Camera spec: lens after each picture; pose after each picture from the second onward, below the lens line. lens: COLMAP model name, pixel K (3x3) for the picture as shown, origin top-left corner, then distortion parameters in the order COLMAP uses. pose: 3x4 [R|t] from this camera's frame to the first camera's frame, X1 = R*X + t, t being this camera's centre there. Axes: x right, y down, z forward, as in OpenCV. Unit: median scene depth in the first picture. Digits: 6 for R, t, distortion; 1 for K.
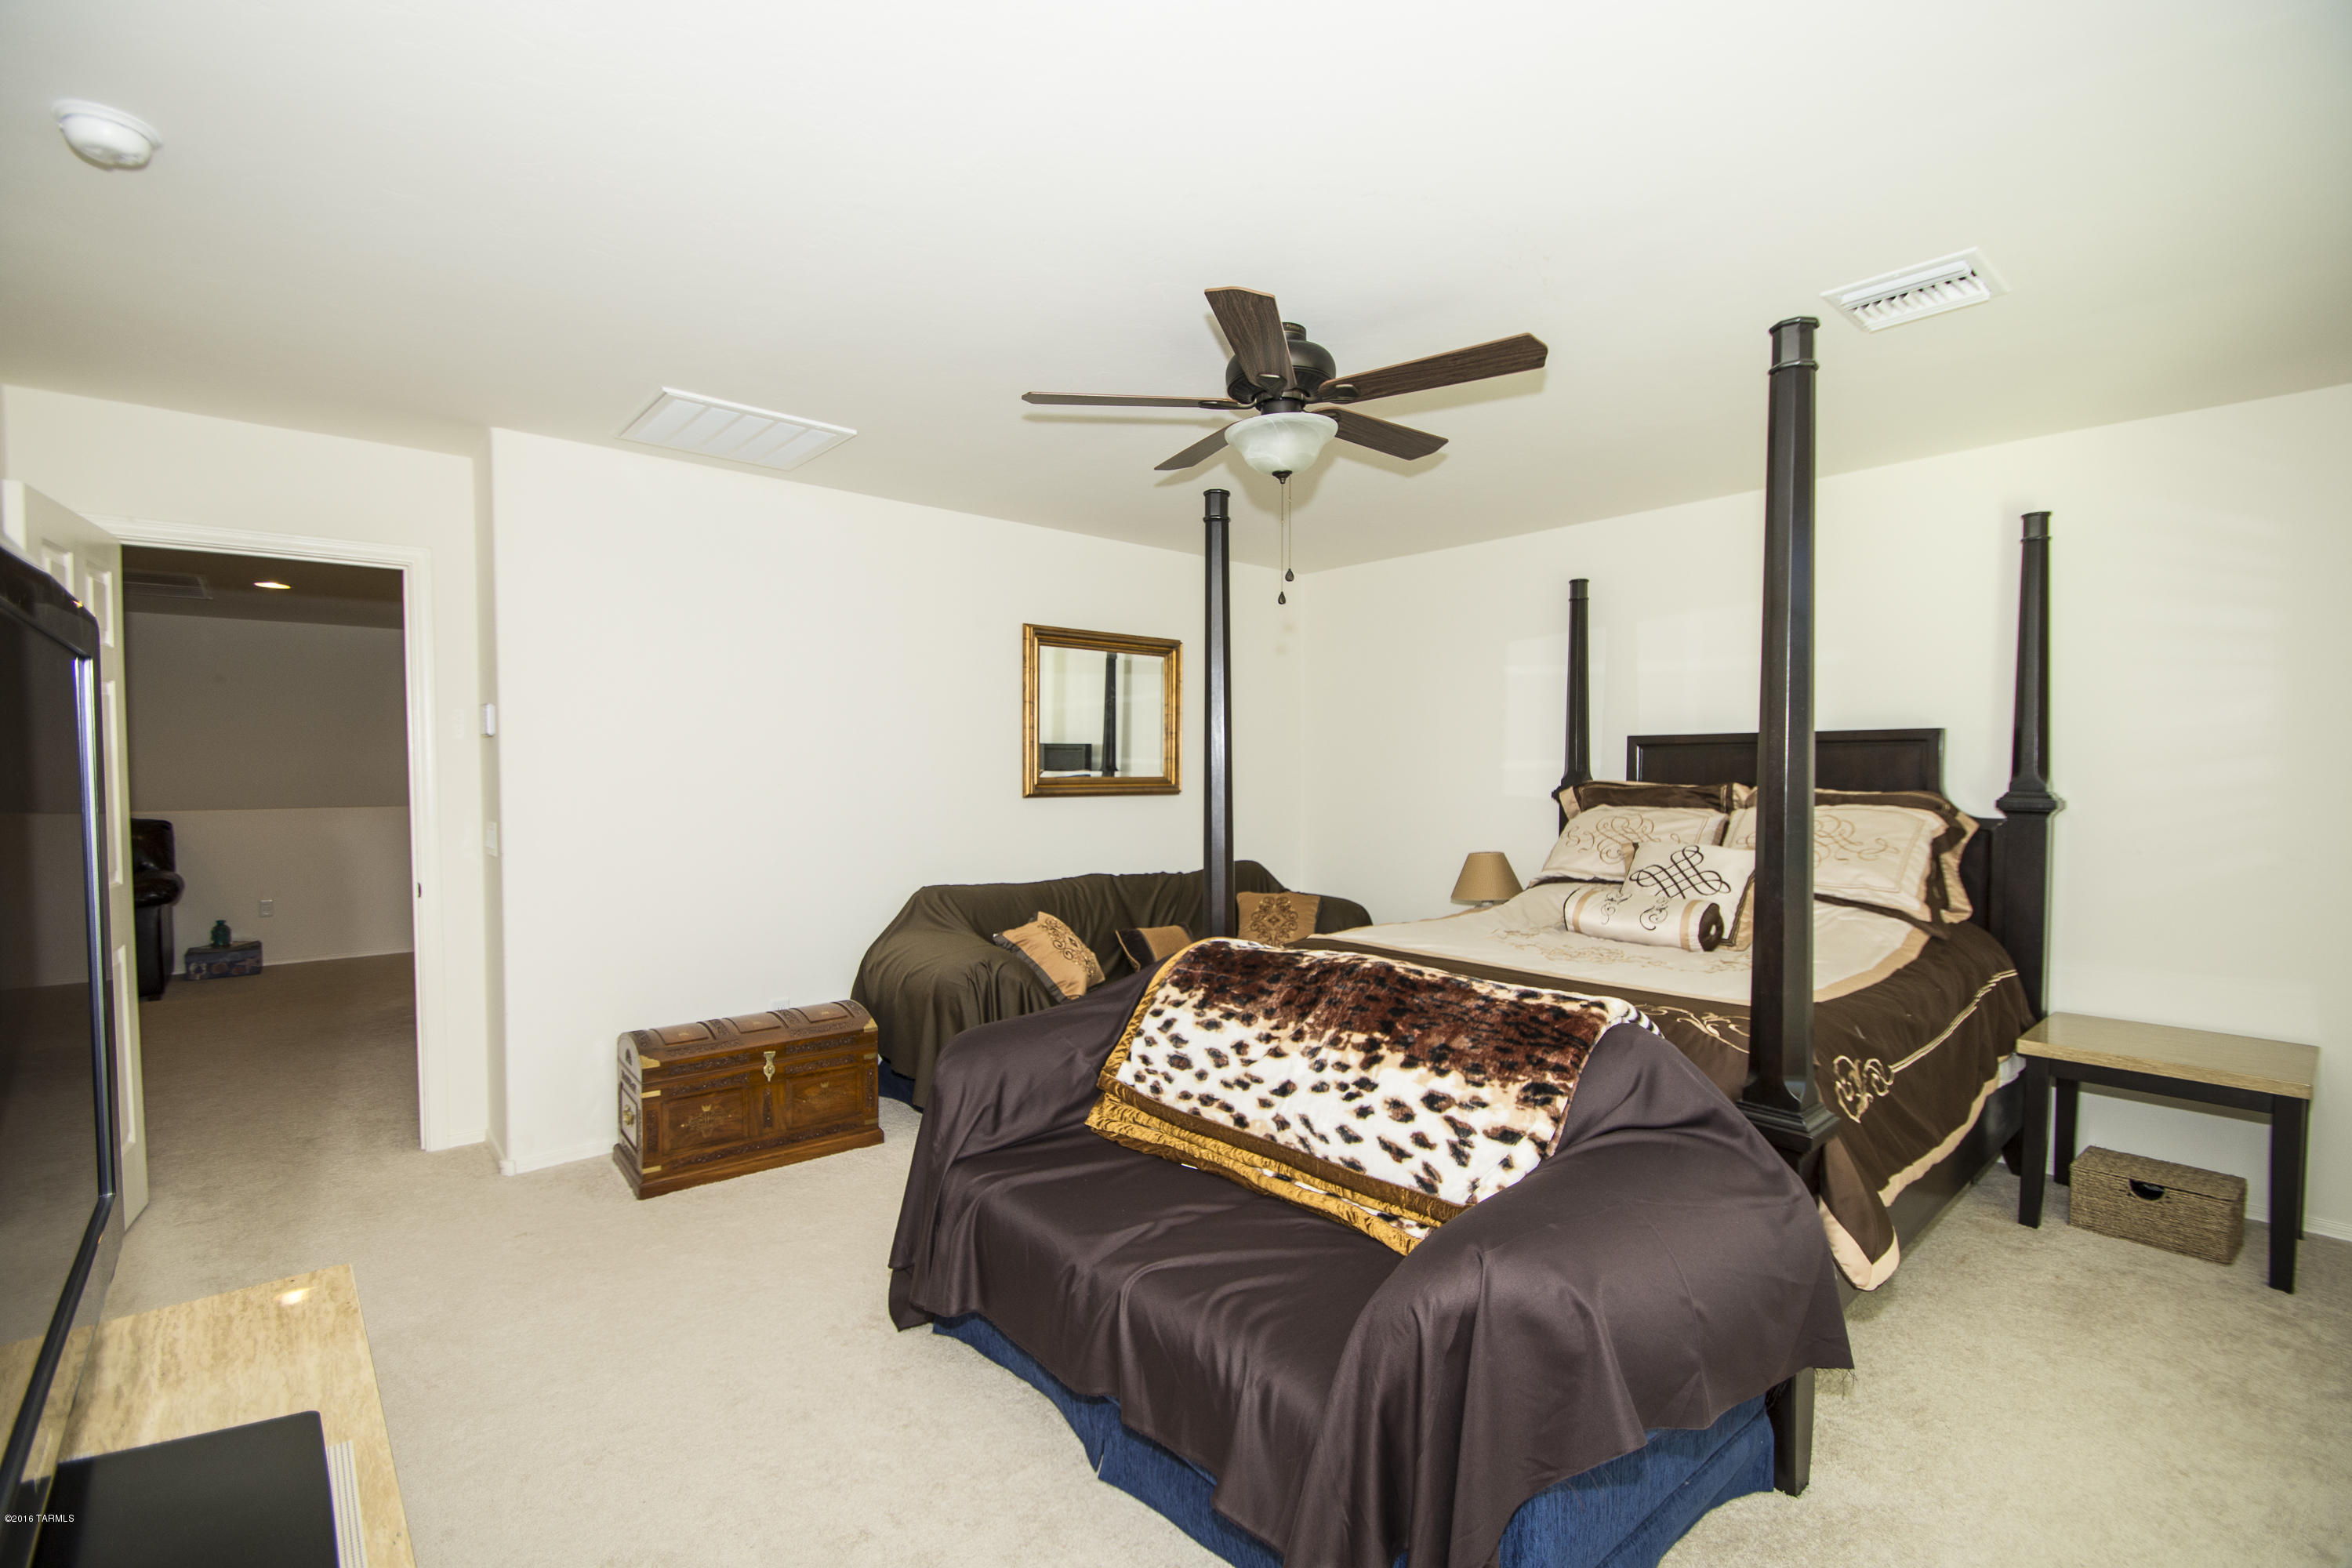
lens RADIAL K [[1032.1, 0, 1176.2], [0, 1032.1, 794.7], [0, 0, 1]] dist [0.007706, -0.007428]
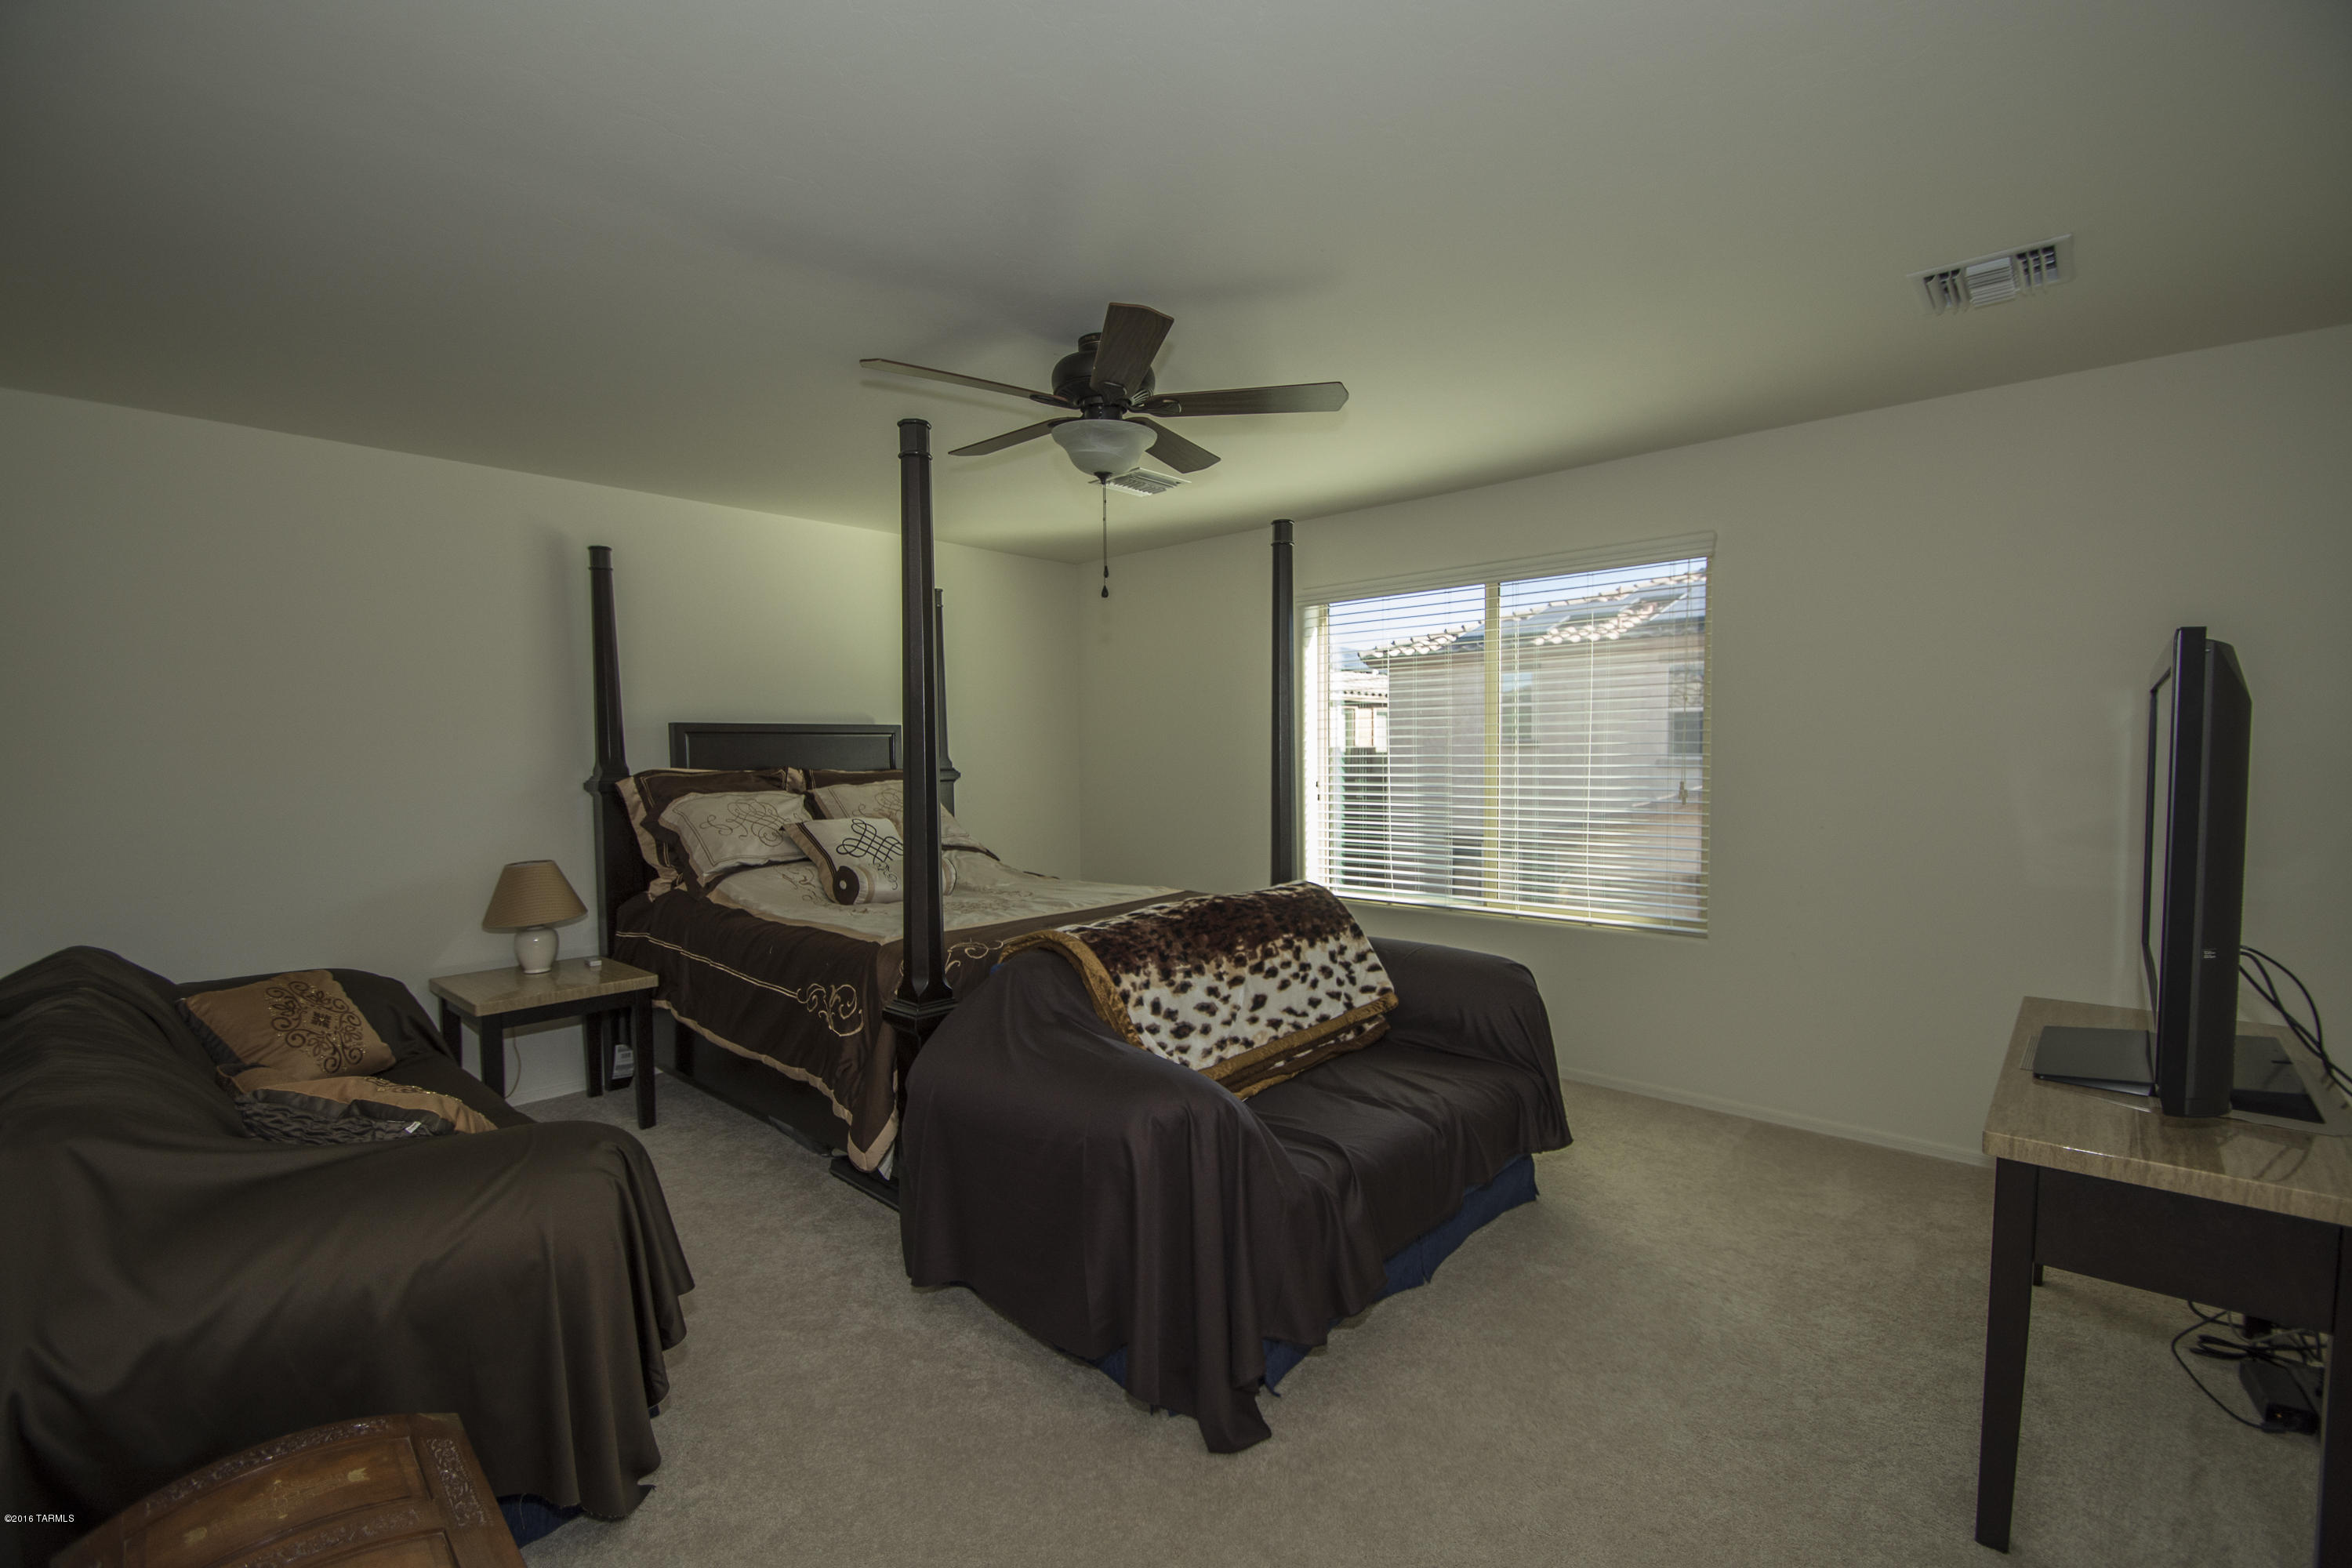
lens RADIAL K [[1032.1, 0, 1178.5], [0, 1032.1, 791.5], [0, 0, 1]] dist [0.007706, -0.007428]
pose [[-0.100318, -0.042823, 0.994033, -1.110708], [0.038654, 0.998151, 0.046902, -0.036878], [-0.994204, 0.043128, -0.098478, 1.180665]]
